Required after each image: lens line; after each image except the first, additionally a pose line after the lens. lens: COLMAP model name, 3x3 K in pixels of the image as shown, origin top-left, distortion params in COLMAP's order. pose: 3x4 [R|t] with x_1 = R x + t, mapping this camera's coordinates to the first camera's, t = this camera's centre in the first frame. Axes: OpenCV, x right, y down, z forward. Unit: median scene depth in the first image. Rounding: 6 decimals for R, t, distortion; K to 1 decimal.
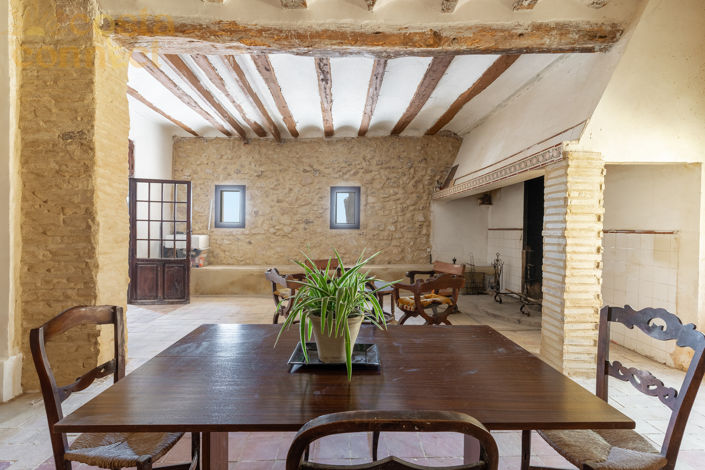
lens RADIAL K [[341.3, 0, 352.5], [0, 341.3, 235.0], [0, 0, 1]] dist [0.022290, -0.000019]
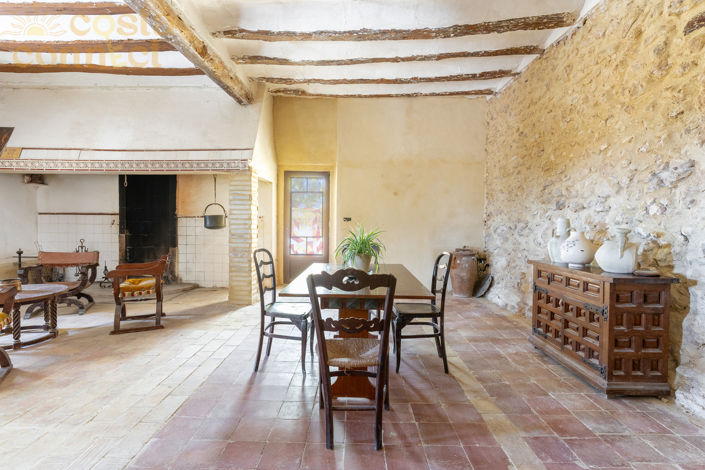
lens RADIAL K [[341.3, 0, 352.5], [0, 341.3, 235.0], [0, 0, 1]] dist [0.022290, -0.000019]
pose [[0.067004, -0.038278, 0.997018, -0.440781], [0.007703, 0.999254, 0.037846, 0.010574], [-0.997723, 0.005144, 0.067248, 0.190647]]
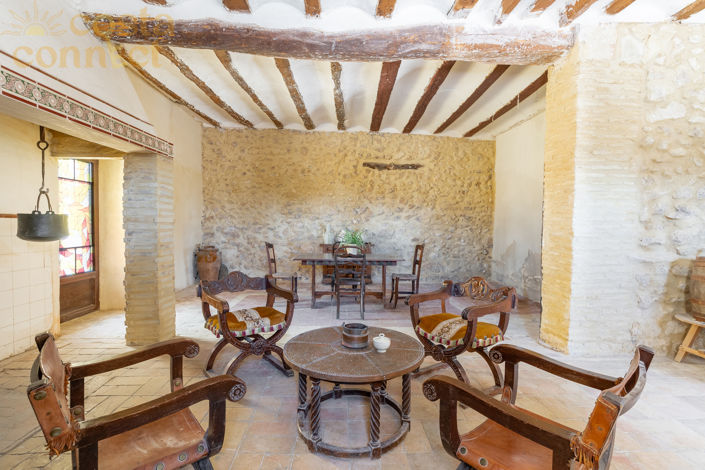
lens RADIAL K [[341.3, 0, 352.5], [0, 341.3, 235.0], [0, 0, 1]] dist [0.022290, -0.000019]
pose [[-0.999619, -0.014439, 0.023513, -0.024724], [-0.013358, 0.998876, 0.045486, -0.008042], [-0.024144, 0.045155, -0.998688, 1.022842]]
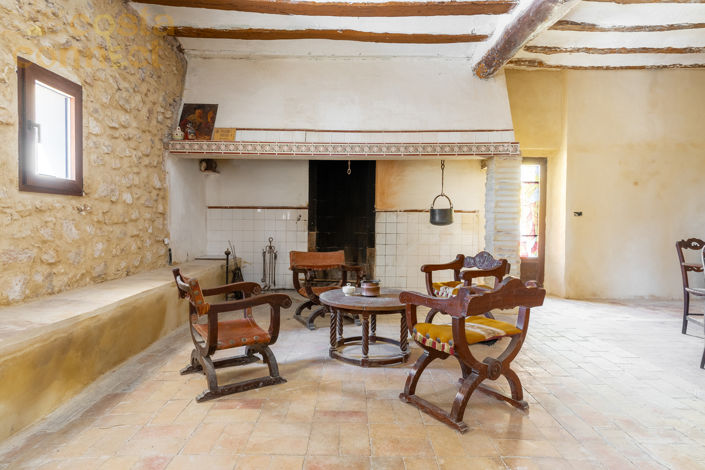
lens RADIAL K [[421.2, 0, 352.5], [0, 421.2, 235.0], [0, 0, 1]] dist [-0.001412, 0.020320]
pose [[0.030640, -0.034907, 0.998921, -0.495265], [0.008396, 0.999364, 0.034665, 0.013638], [-0.999495, 0.007325, 0.030914, 0.743055]]
